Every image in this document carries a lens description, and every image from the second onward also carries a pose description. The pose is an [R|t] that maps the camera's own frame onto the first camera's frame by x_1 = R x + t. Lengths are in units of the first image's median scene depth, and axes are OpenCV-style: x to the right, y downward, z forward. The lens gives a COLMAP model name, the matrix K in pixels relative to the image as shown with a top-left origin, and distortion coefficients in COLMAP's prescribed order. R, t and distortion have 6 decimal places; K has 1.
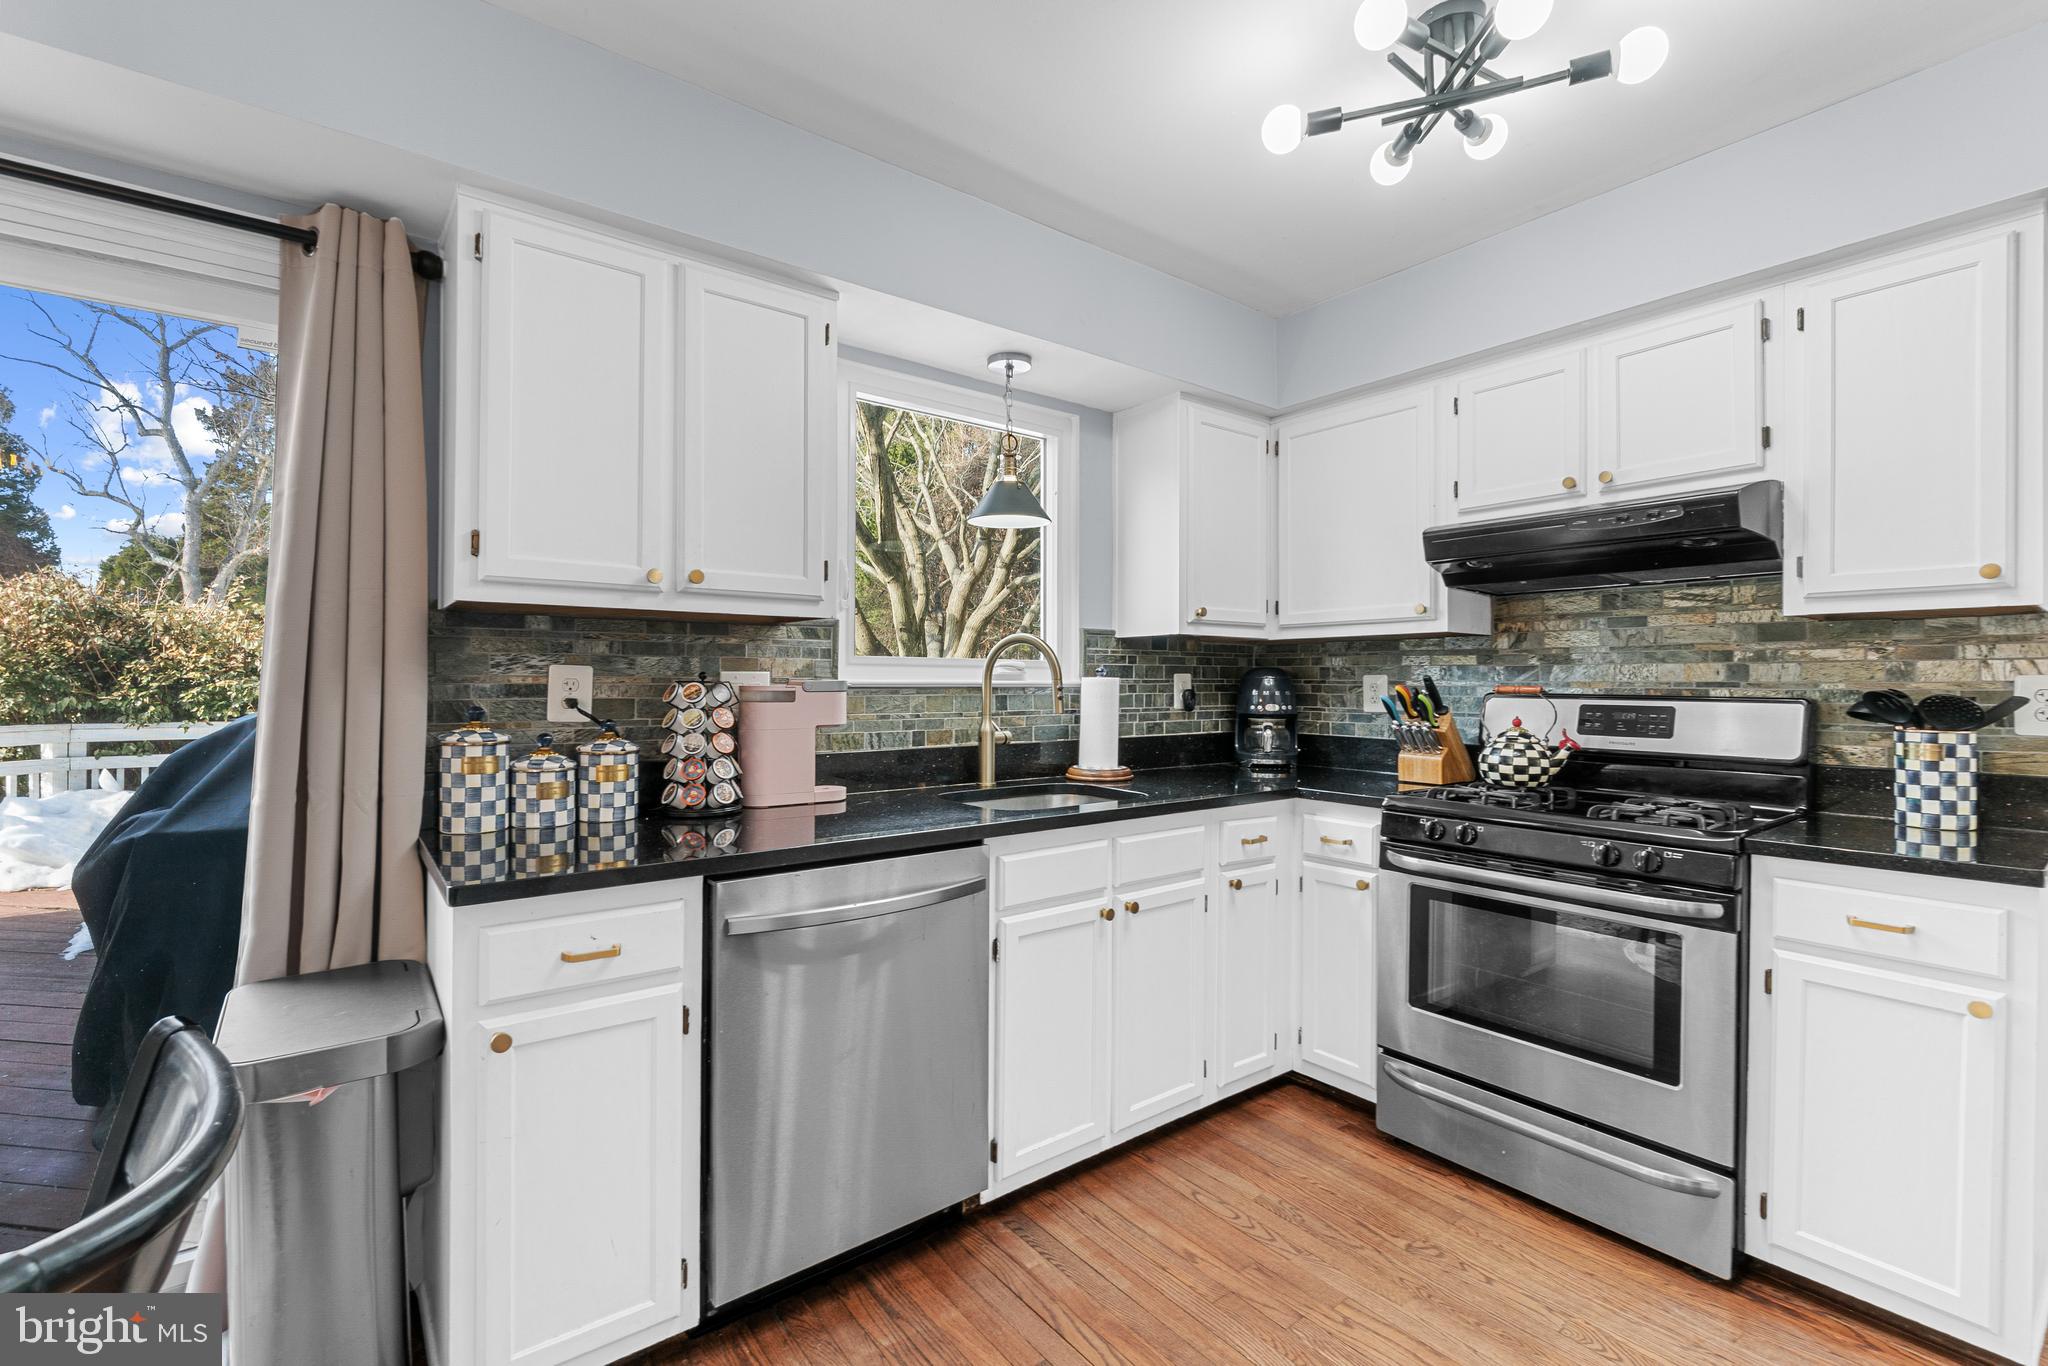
lens RADIAL K [[888.8, 0, 995.1], [0, 888.8, 677.8], [0, 0, 1]] dist [-0.004739, 0.000280]
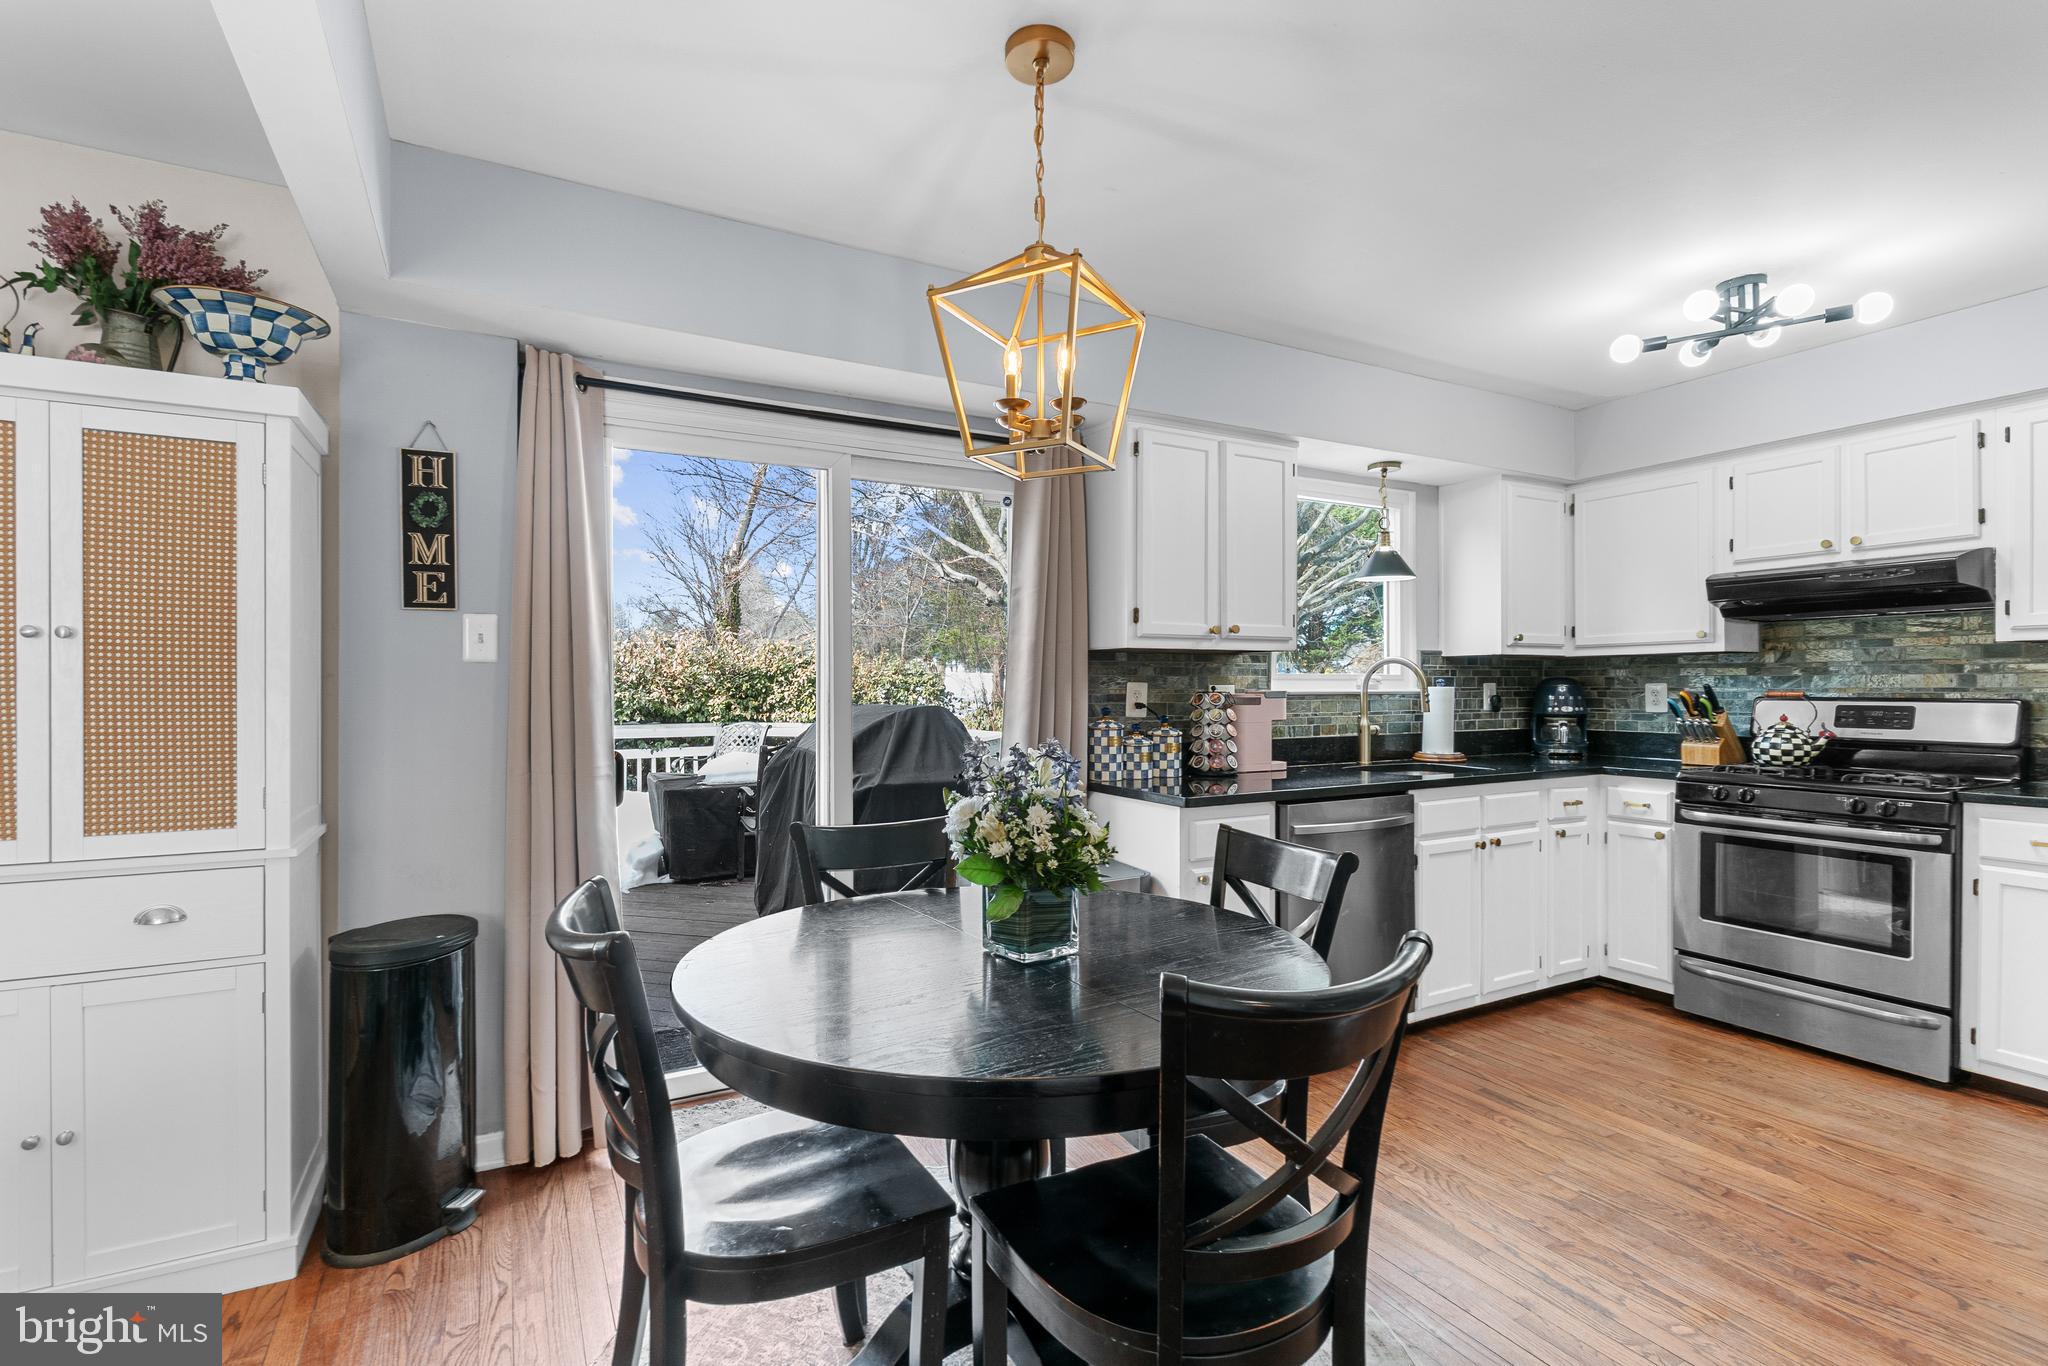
lens RADIAL K [[940.6, 0, 990.6], [0, 940.6, 687.1], [0, 0, 1]] dist [0.000653, -0.001016]
pose [[0.988043, -0.006481, -0.154042, -0.396681], [0.006931, 0.999973, 0.002385, -0.009515], [0.154022, -0.003425, 0.988061, -0.620772]]
